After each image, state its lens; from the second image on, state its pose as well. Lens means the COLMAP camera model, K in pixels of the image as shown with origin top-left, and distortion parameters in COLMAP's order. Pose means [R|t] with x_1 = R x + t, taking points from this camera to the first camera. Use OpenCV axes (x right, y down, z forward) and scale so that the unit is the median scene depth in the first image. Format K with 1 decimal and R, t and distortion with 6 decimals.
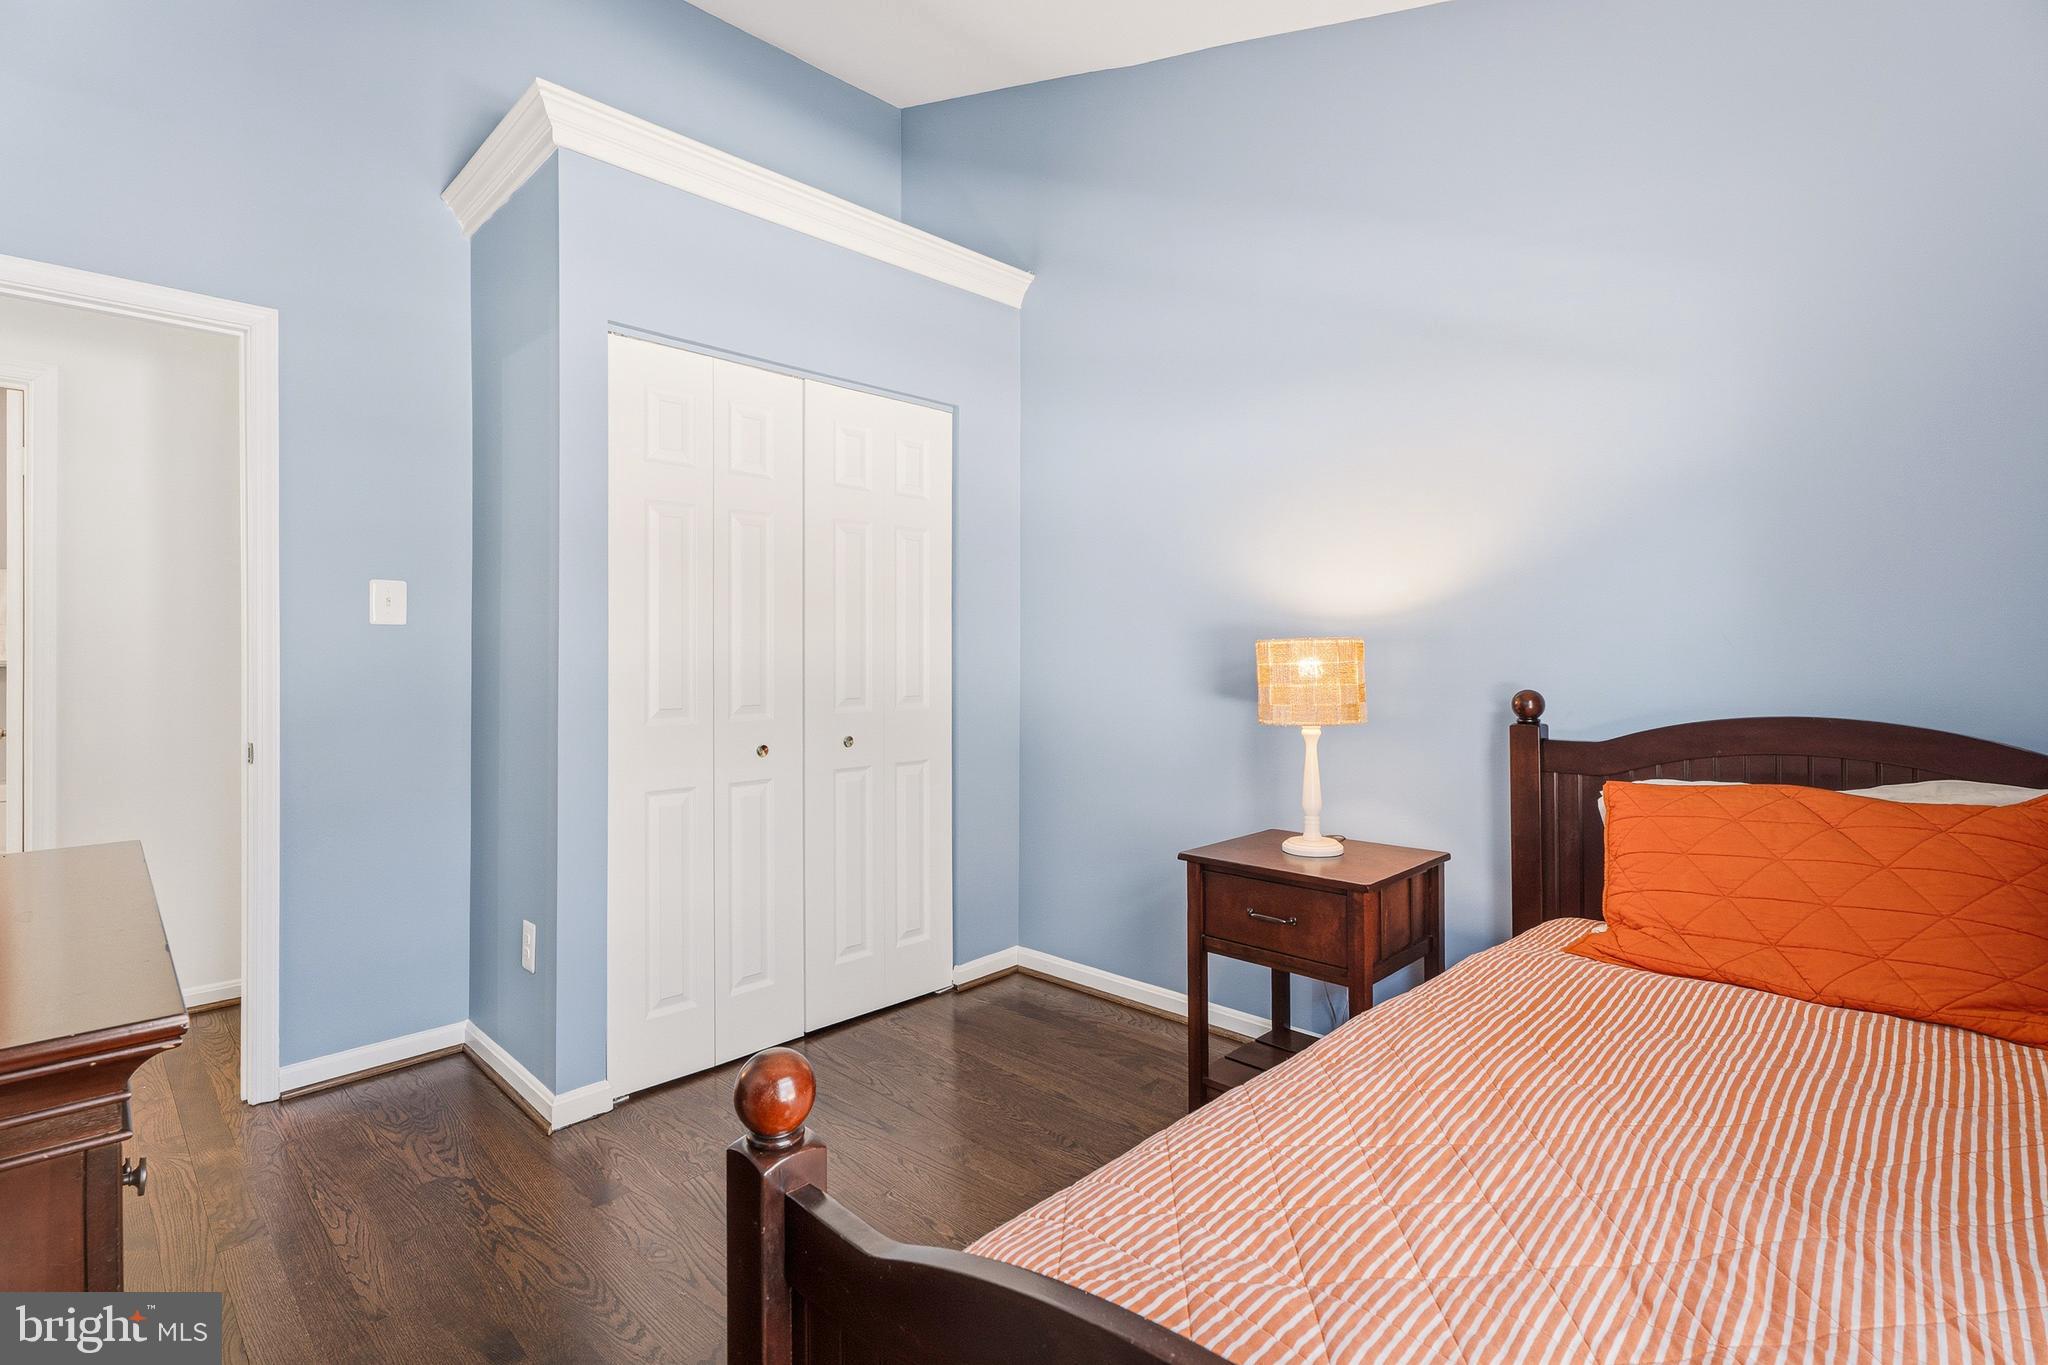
lens RADIAL K [[939.8, 0, 1022.0], [0, 939.8, 657.4], [0, 0, 1]] dist [0.000185, -0.000037]
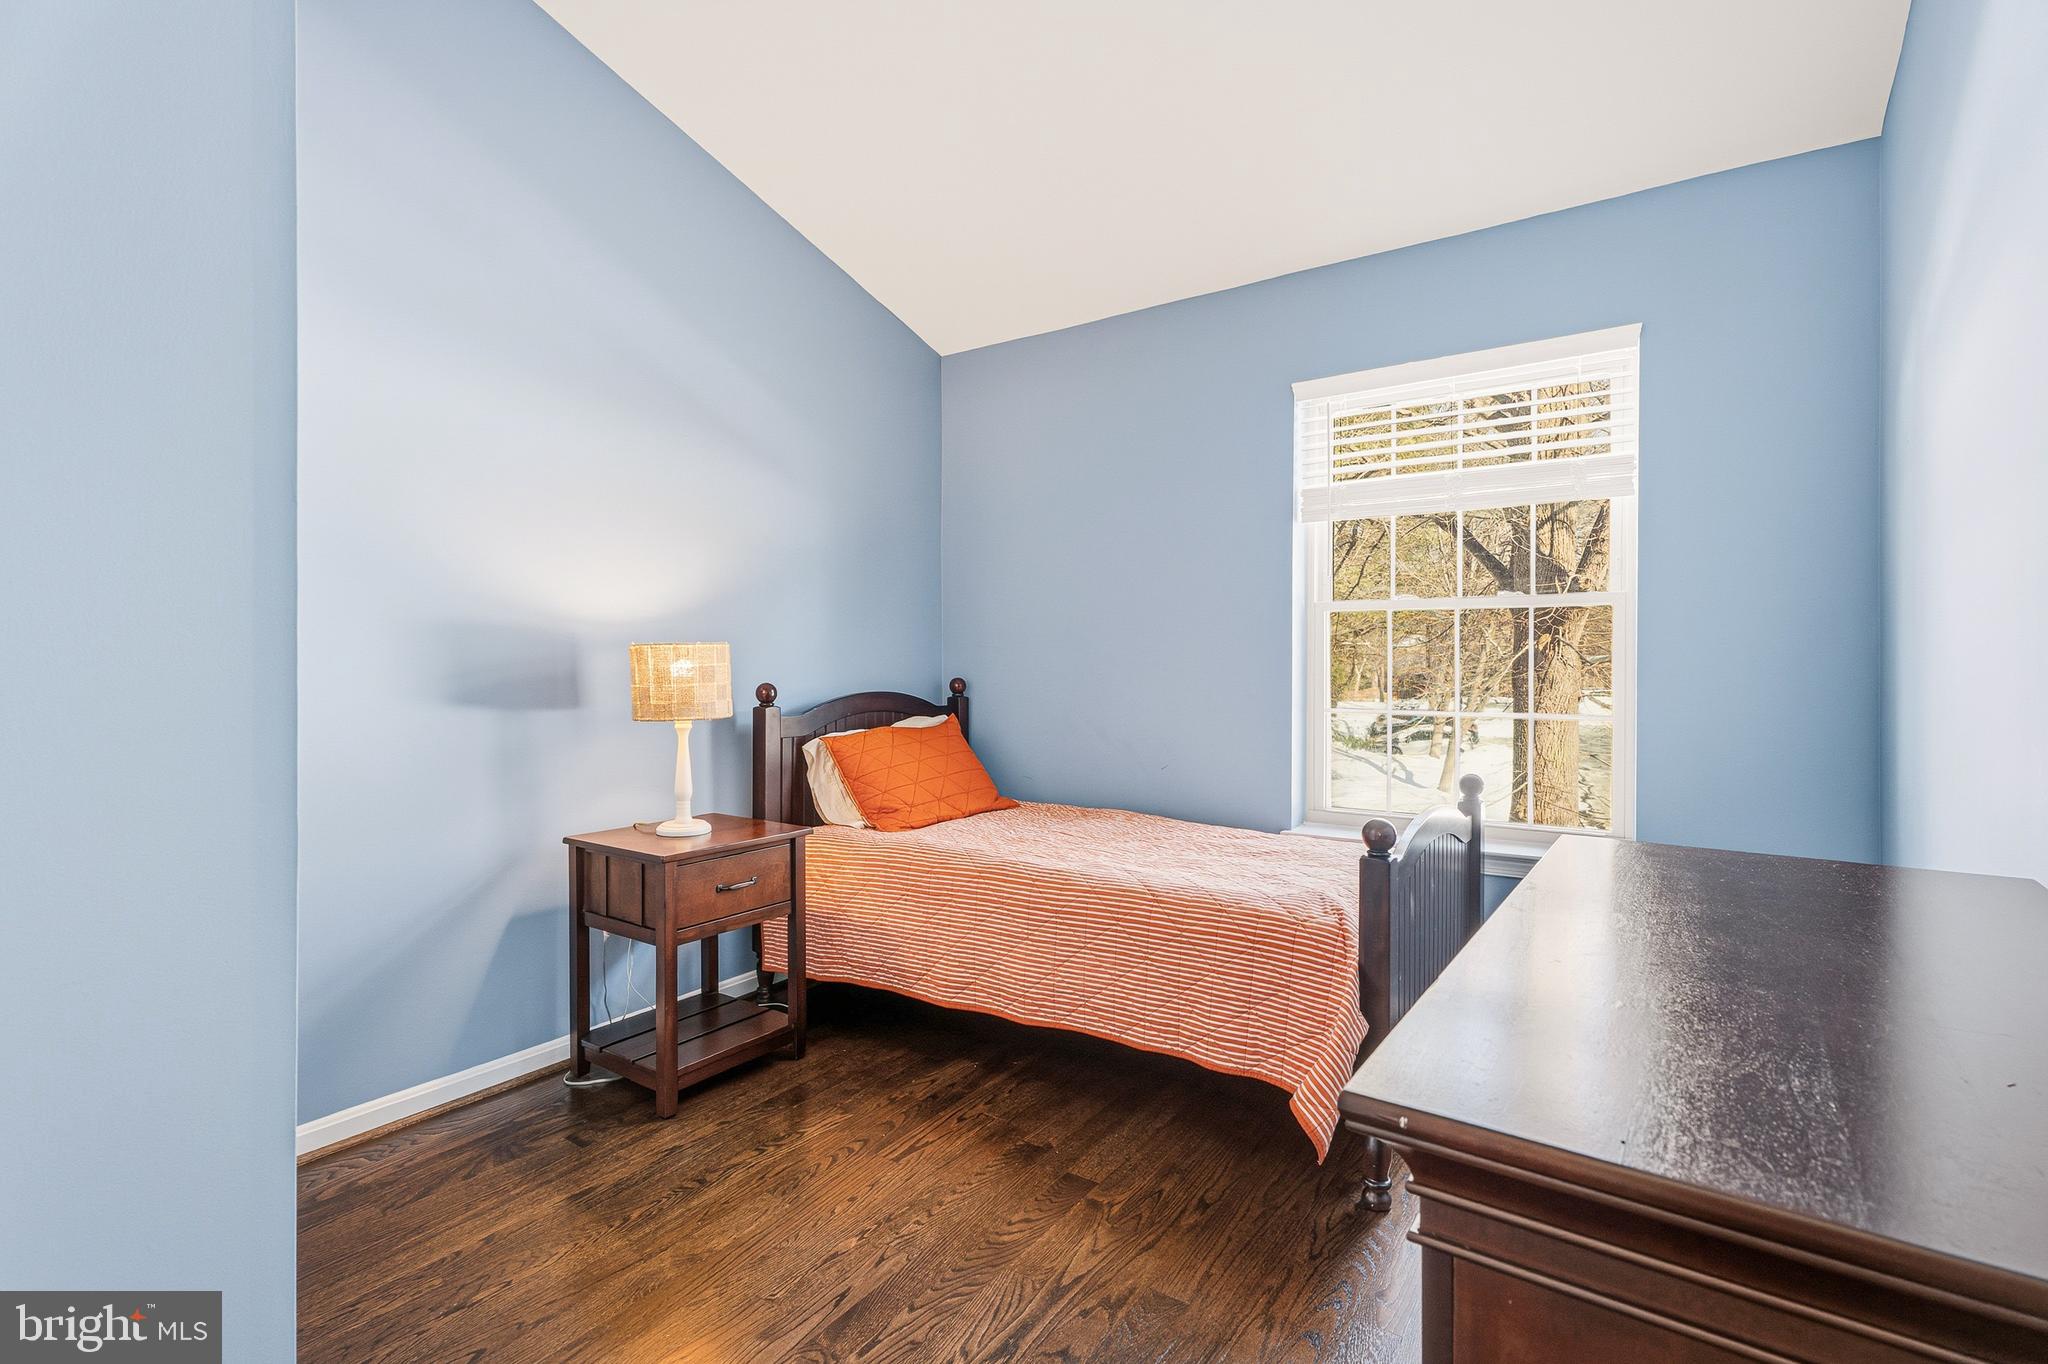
lens RADIAL K [[939.8, 0, 1022.0], [0, 939.8, 656.9], [0, 0, 1]] dist [0.000185, -0.000037]
pose [[-0.161825, 0.009965, 0.986769, -0.935956], [-0.002229, 0.999943, -0.010464, 0.009560], [-0.986817, -0.003892, -0.161793, 0.850136]]
